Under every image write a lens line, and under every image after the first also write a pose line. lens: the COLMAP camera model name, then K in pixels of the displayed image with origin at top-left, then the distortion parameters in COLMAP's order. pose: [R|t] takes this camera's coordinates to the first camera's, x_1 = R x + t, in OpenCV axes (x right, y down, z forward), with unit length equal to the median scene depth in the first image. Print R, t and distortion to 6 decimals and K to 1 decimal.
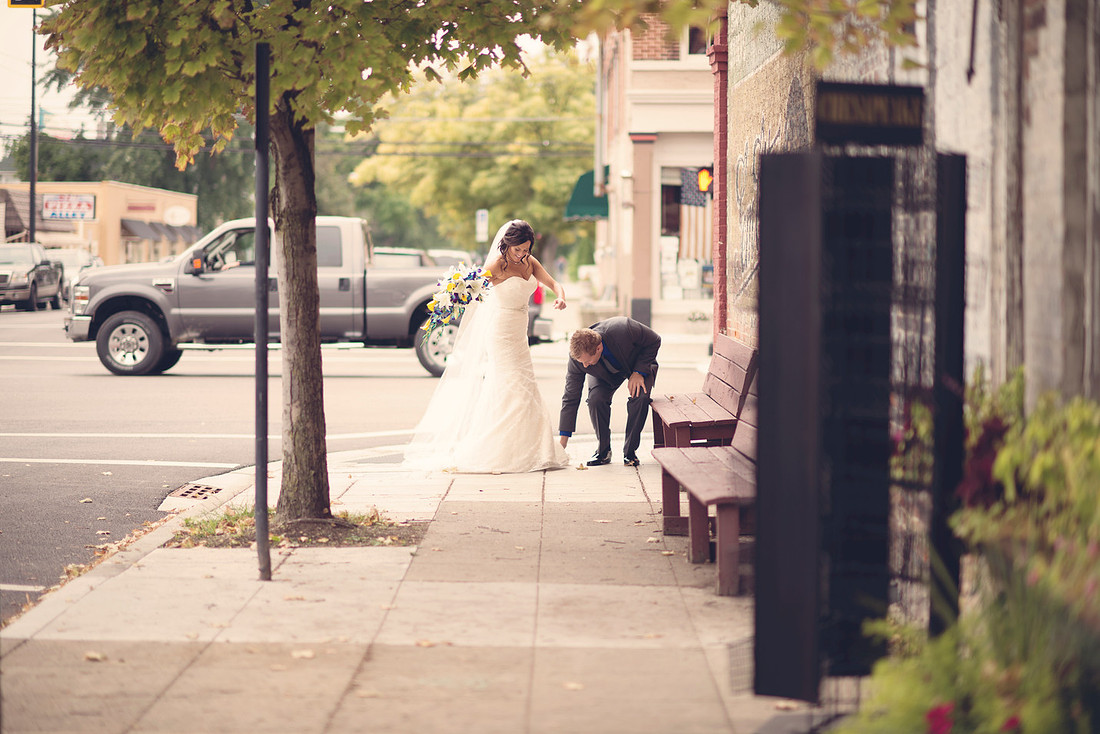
lens RADIAL K [[2597.3, 0, 550.0], [0, 2597.3, 367.0], [0, 0, 1]] dist [-0.086239, -0.196058]
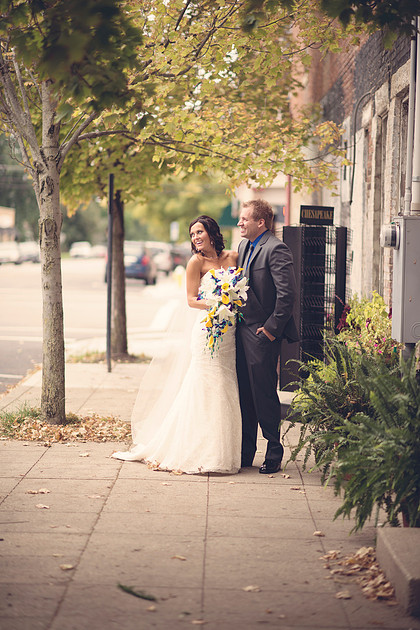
lens RADIAL K [[1487.5, 0, 210.0], [0, 1487.5, 315.0], [0, 0, 1]] dist [-0.086239, -0.196058]
pose [[0.999900, 0.013665, 0.003676, -0.011177], [-0.013684, 0.999893, 0.005245, 0.012327], [-0.003604, -0.005295, 0.999979, -0.510408]]
